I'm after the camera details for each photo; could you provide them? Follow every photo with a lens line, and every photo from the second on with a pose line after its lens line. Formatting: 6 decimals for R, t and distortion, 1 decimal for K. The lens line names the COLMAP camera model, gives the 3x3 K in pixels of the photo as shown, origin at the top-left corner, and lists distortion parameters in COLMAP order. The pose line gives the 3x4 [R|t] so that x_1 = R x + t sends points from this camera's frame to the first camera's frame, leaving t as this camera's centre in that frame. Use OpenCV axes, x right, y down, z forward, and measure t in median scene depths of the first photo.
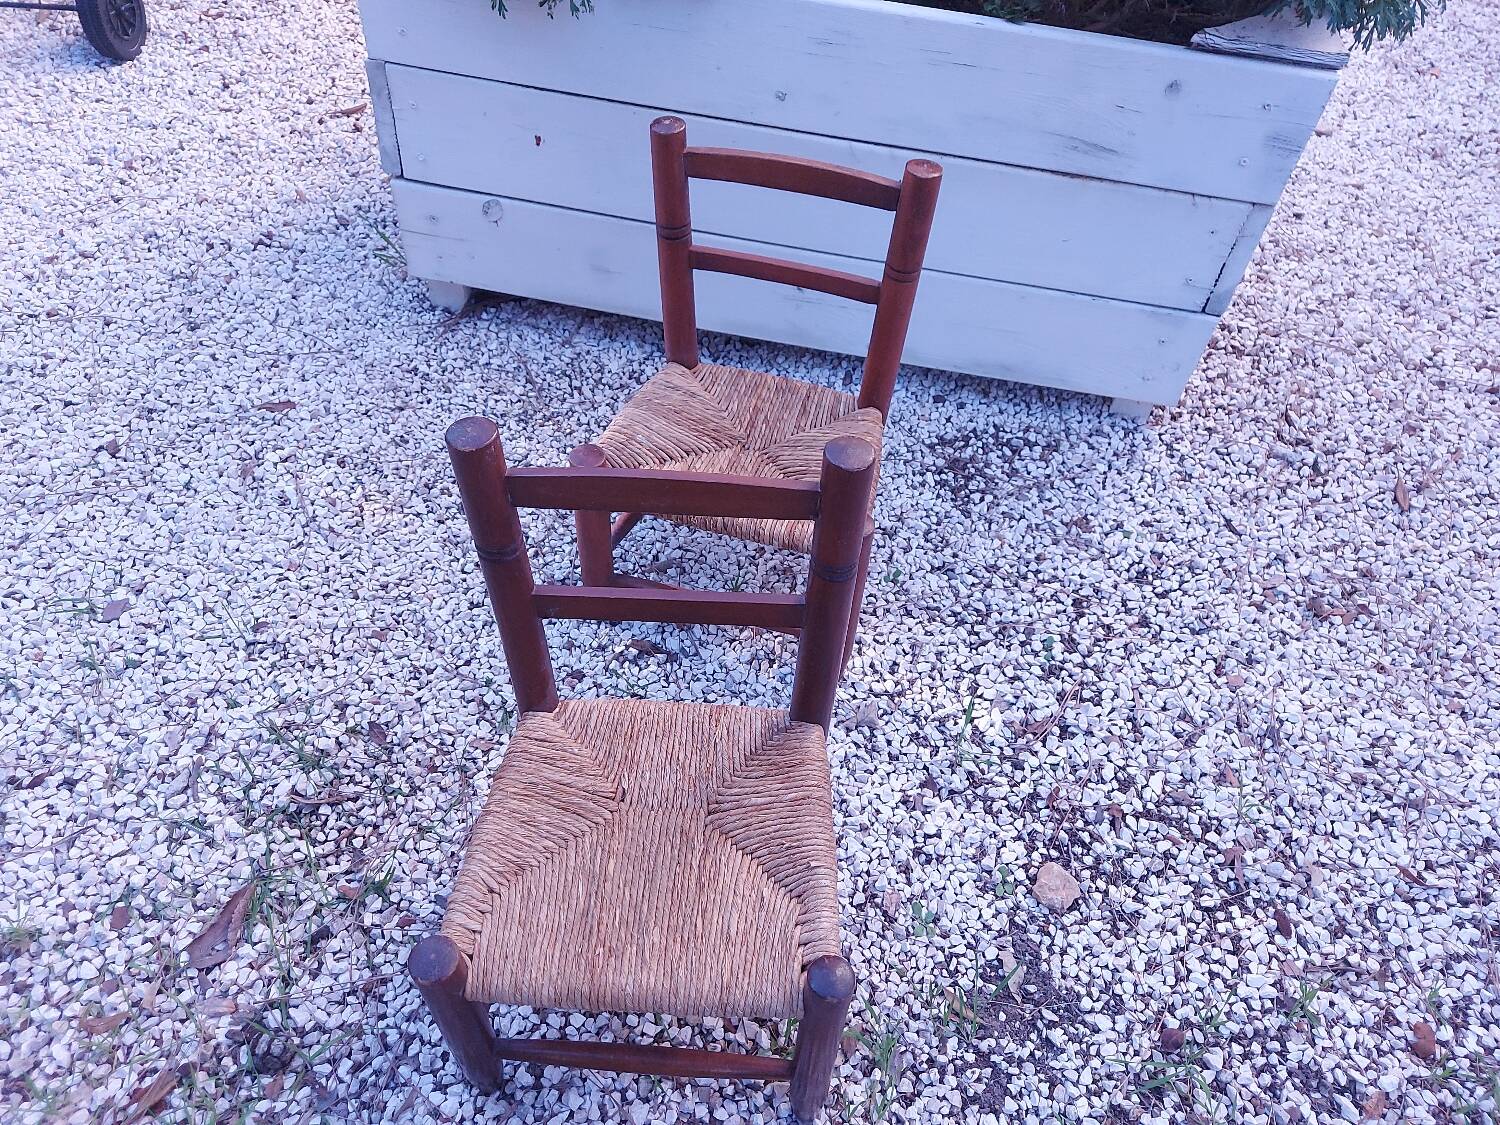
lens RADIAL K [[1070.1, 0, 742.4], [0, 1070.1, 580.8], [0, 0, 1]] dist [0.070062, -0.074526]
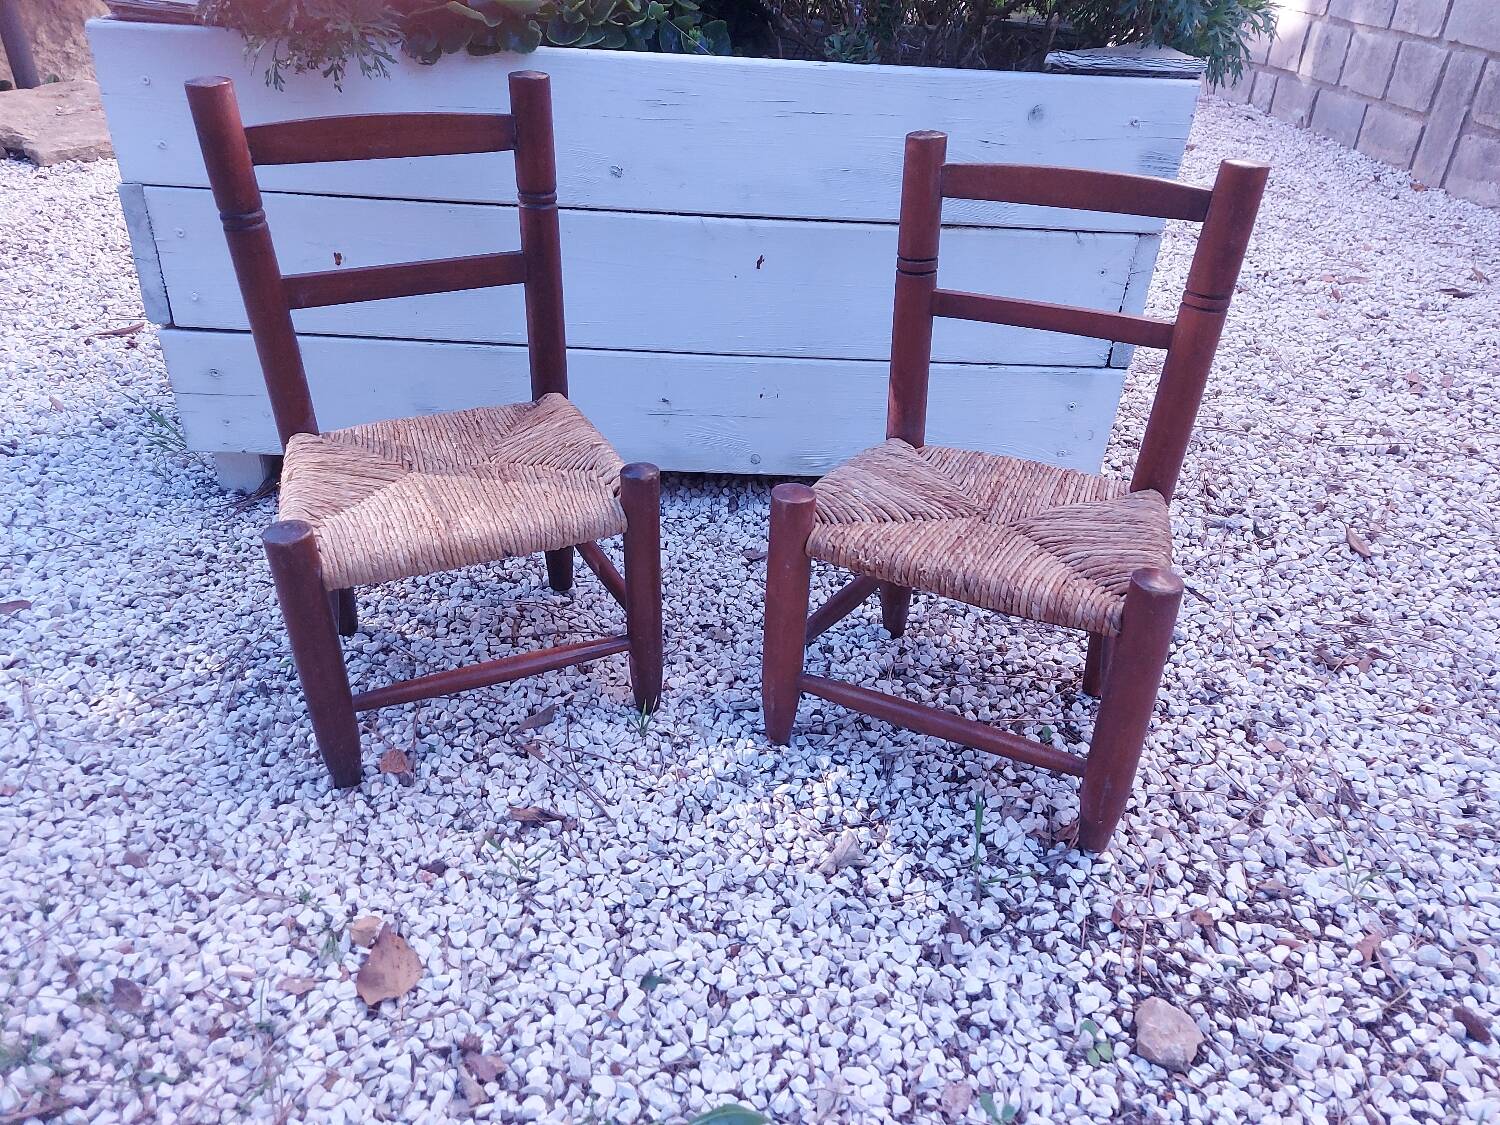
lens RADIAL K [[1082.2, 0, 744.0], [0, 1082.2, 569.2], [0, 0, 1]] dist [0.070315, -0.080673]
pose [[0.980304, -0.124003, 0.153711, -0.039264], [0.163692, 0.945614, -0.281103, 0.127850], [-0.110494, 0.300728, 0.947288, 0.224458]]
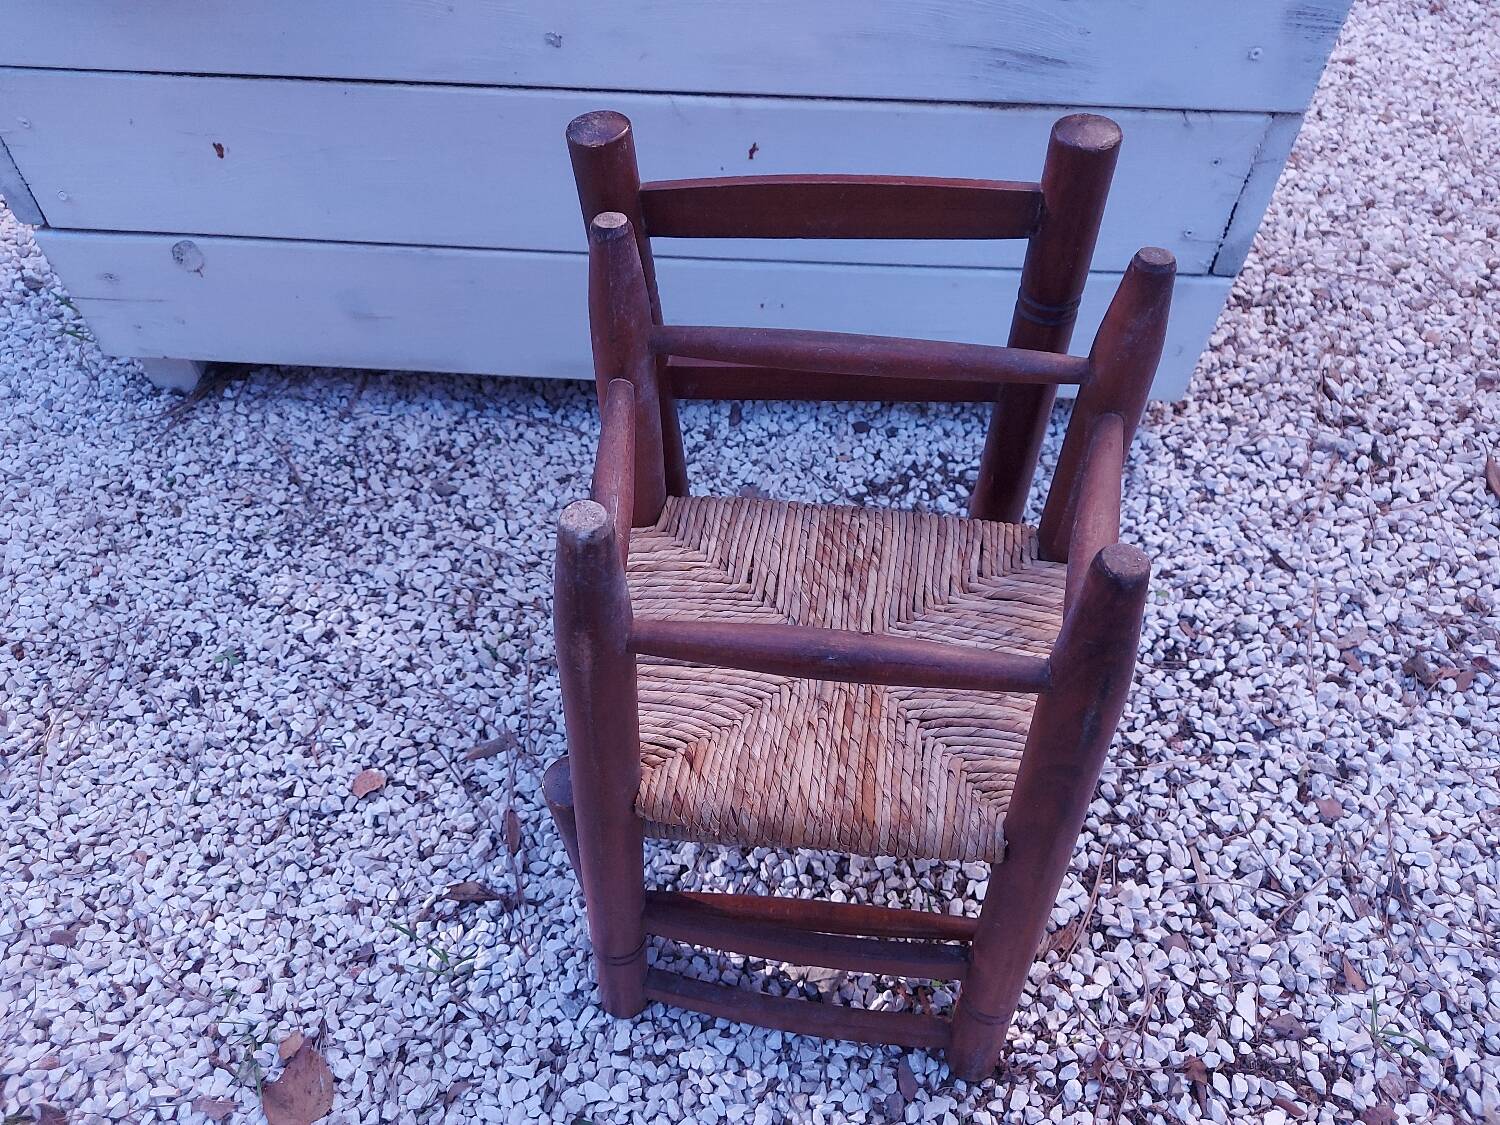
lens RADIAL K [[1082.2, 0, 747.9], [0, 1082.2, 572.5], [0, 0, 1]] dist [0.070315, -0.080673]
pose [[0.989884, -0.139406, 0.026366, 0.086392], [0.138298, 0.989583, 0.039996, -0.132047], [-0.031667, -0.035945, 0.998852, 0.305380]]
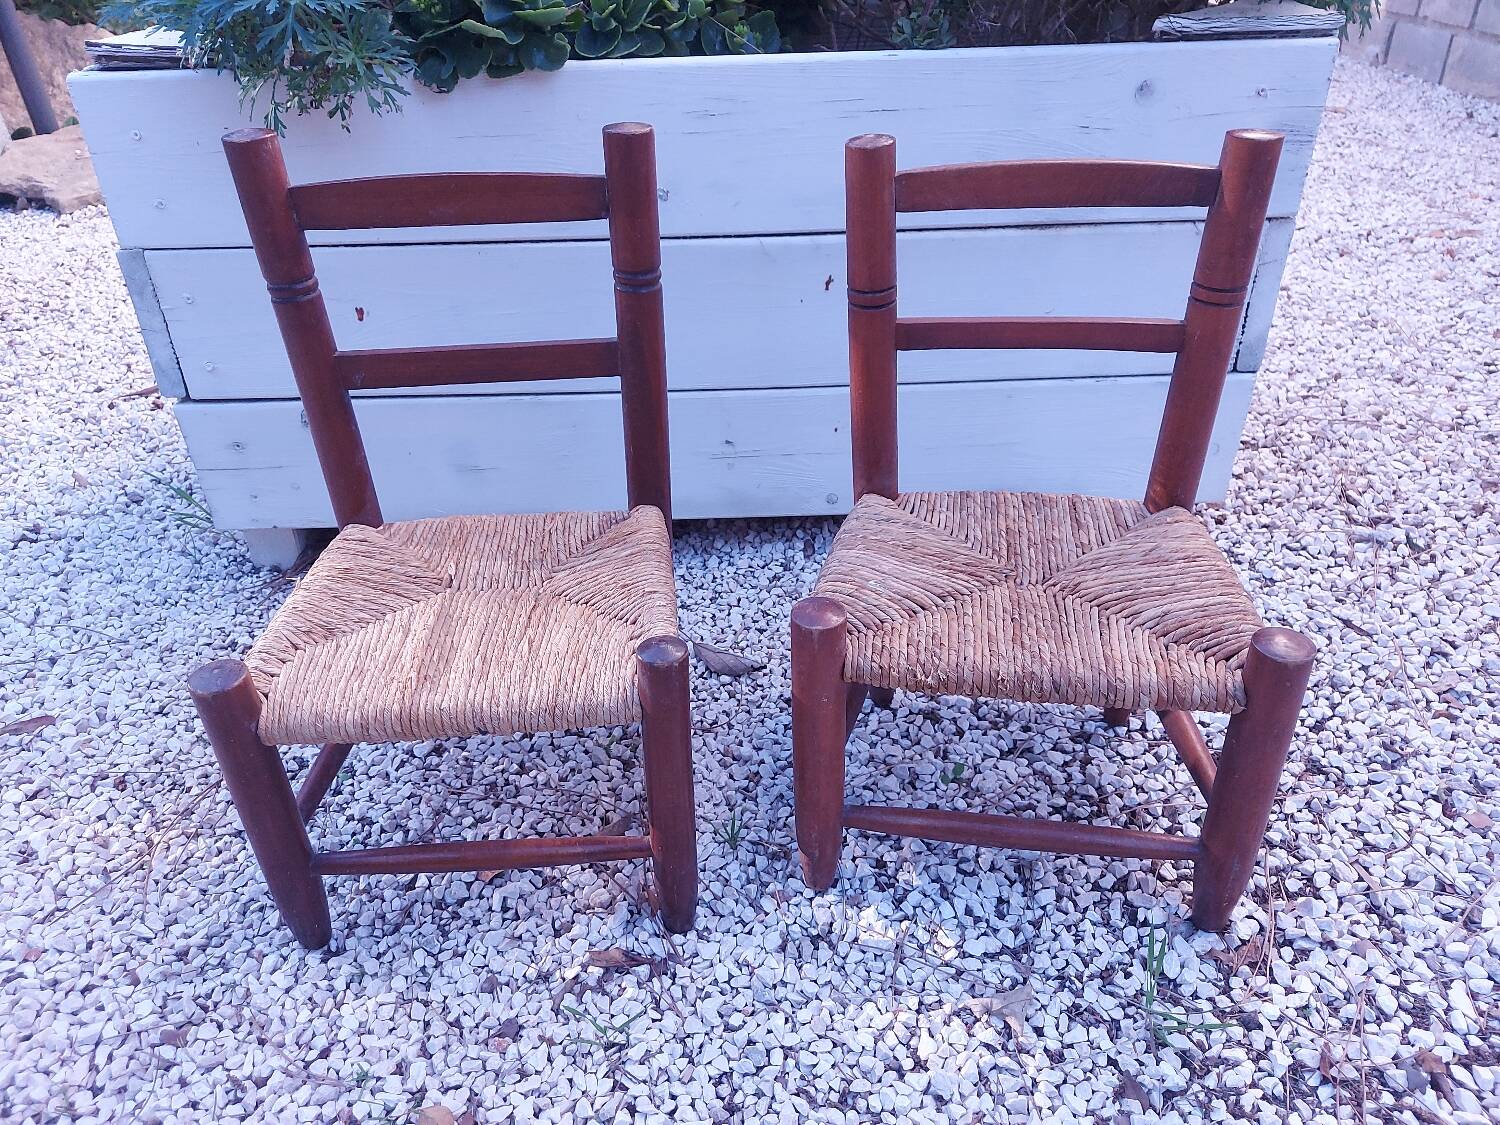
lens RADIAL K [[1082.2, 0, 744.7], [0, 1082.2, 572.2], [0, 0, 1]] dist [0.070315, -0.080673]
pose [[0.977221, -0.184882, 0.104202, -0.038357], [0.206782, 0.939971, -0.271471, 0.036242], [-0.047756, 0.286834, 0.956789, 0.304990]]
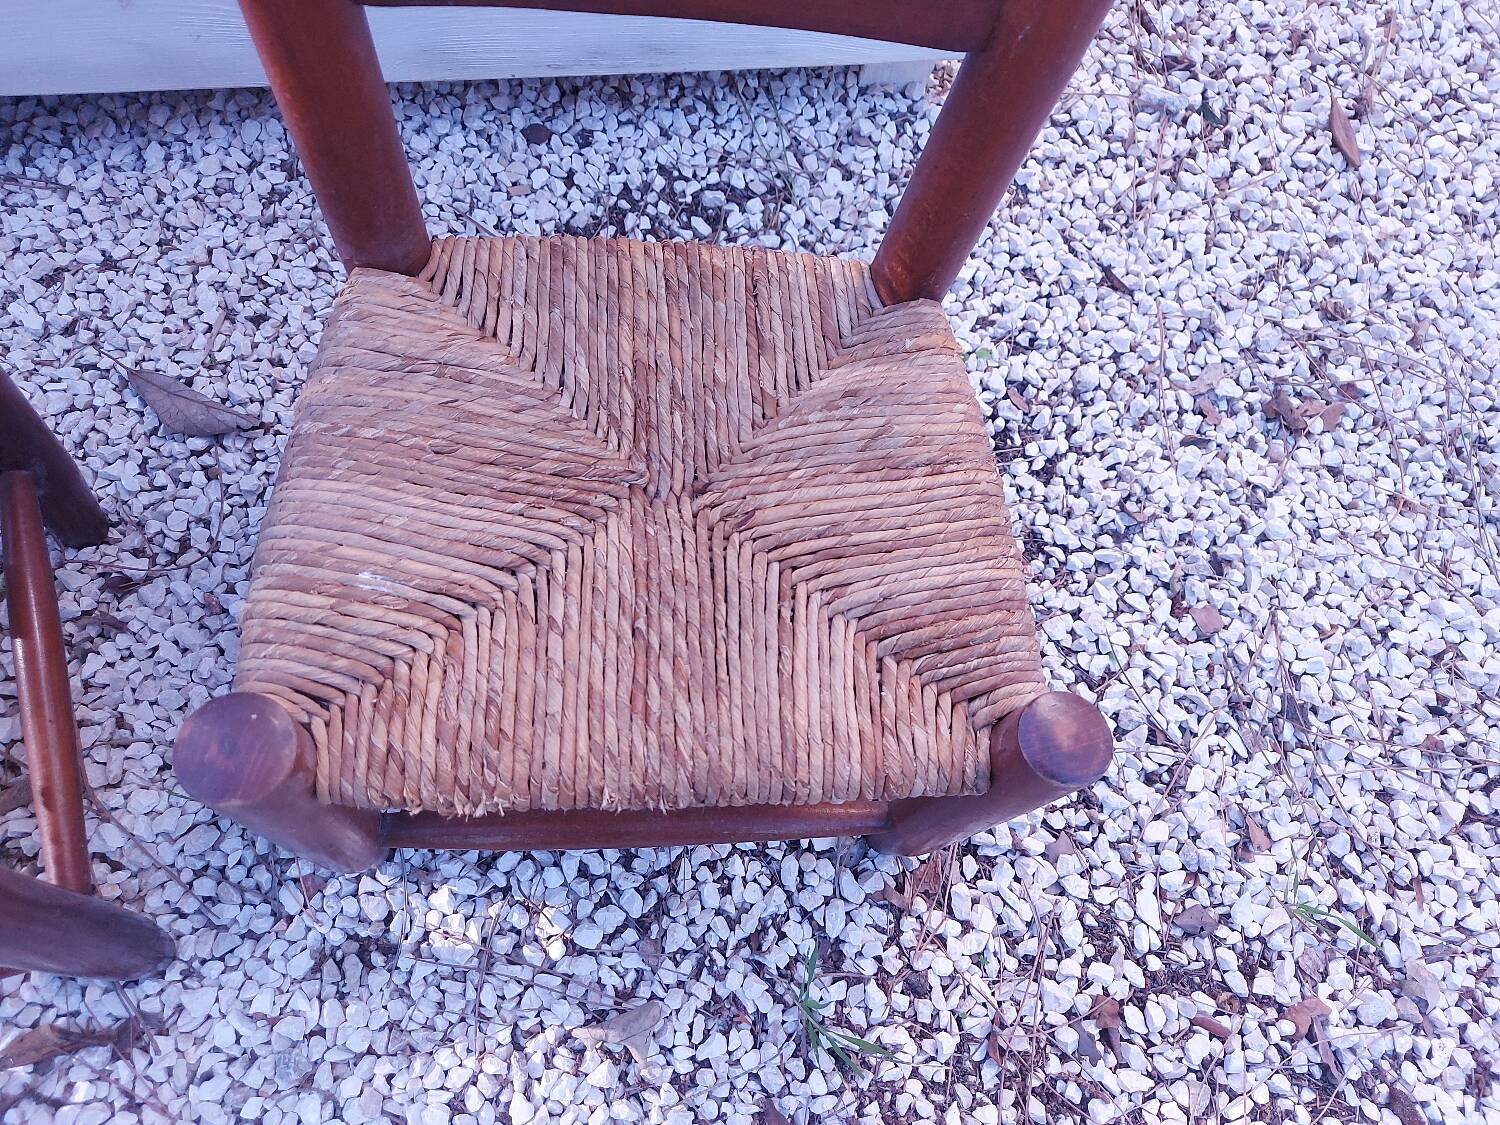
lens RADIAL K [[1082.2, 0, 745.1], [0, 1082.2, 558.4], [0, 0, 1]] dist [0.070315, -0.080673]
pose [[0.921637, -0.325565, 0.211171, 0.123870], [0.225295, 0.891991, 0.391911, -0.202269], [-0.315955, -0.313624, 0.895440, 0.562652]]
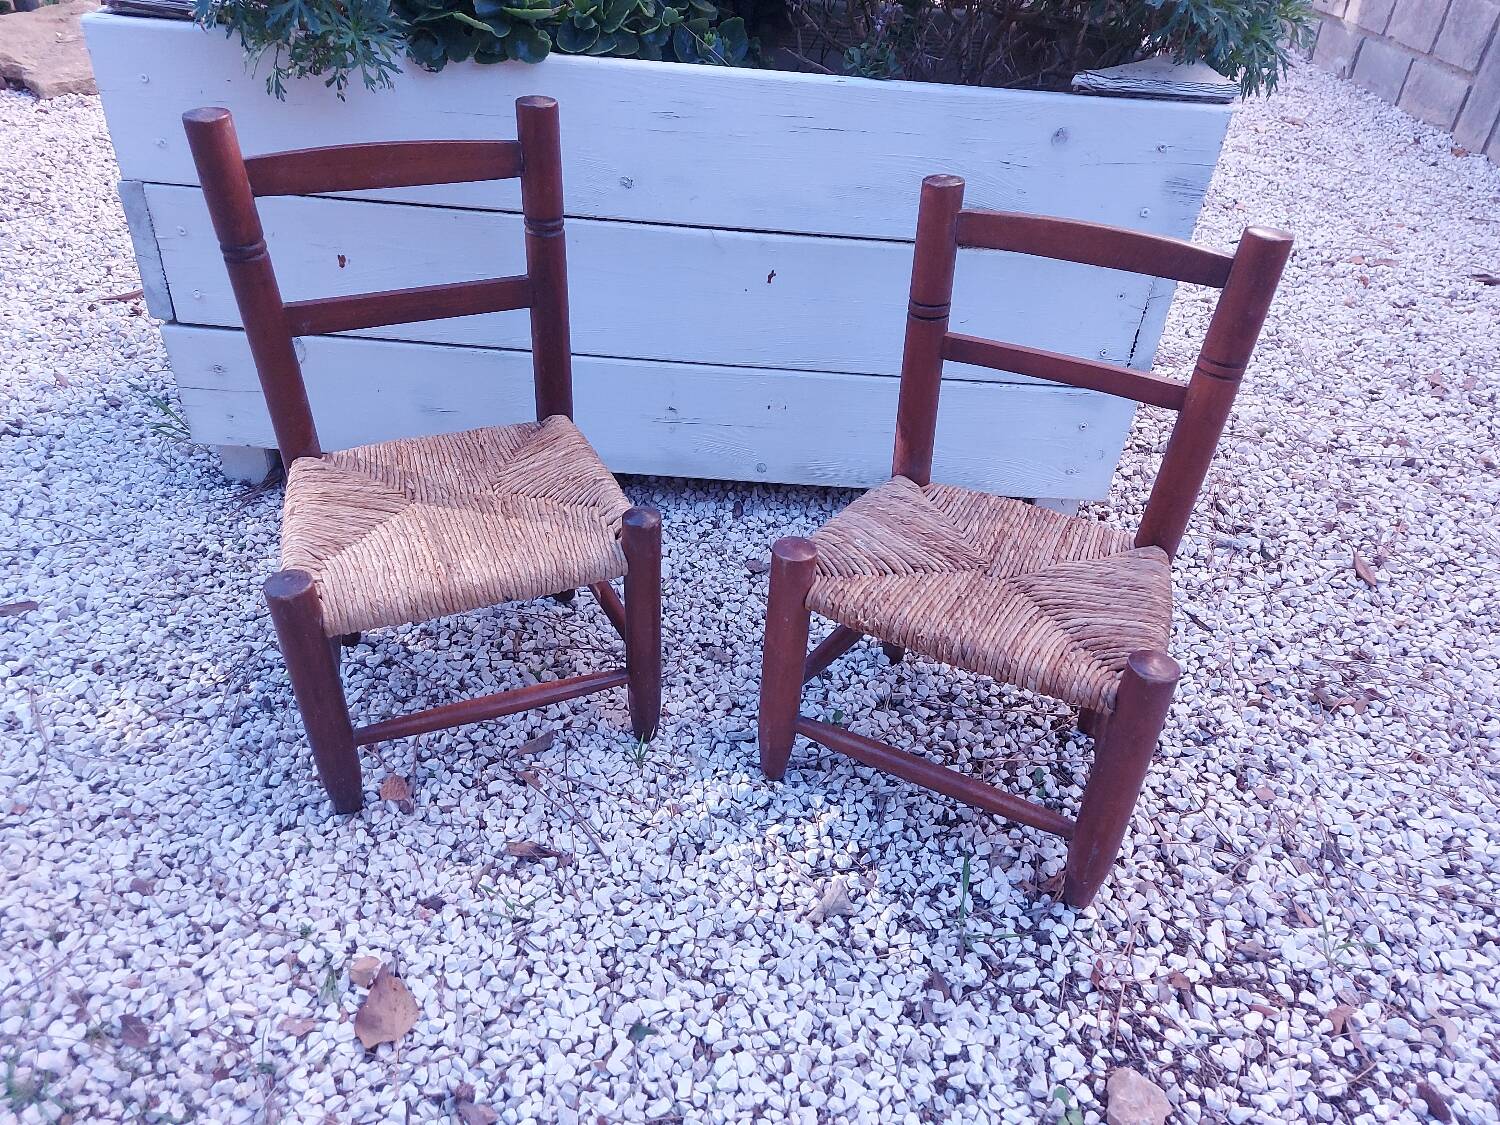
lens RADIAL K [[1082.2, 0, 741.2], [0, 1082.2, 570.3], [0, 0, 1]] dist [0.070315, -0.080673]
pose [[0.985262, -0.104492, 0.135427, -0.024876], [0.131563, 0.968901, -0.209574, 0.048674], [-0.109317, 0.224303, 0.968369, 0.201416]]
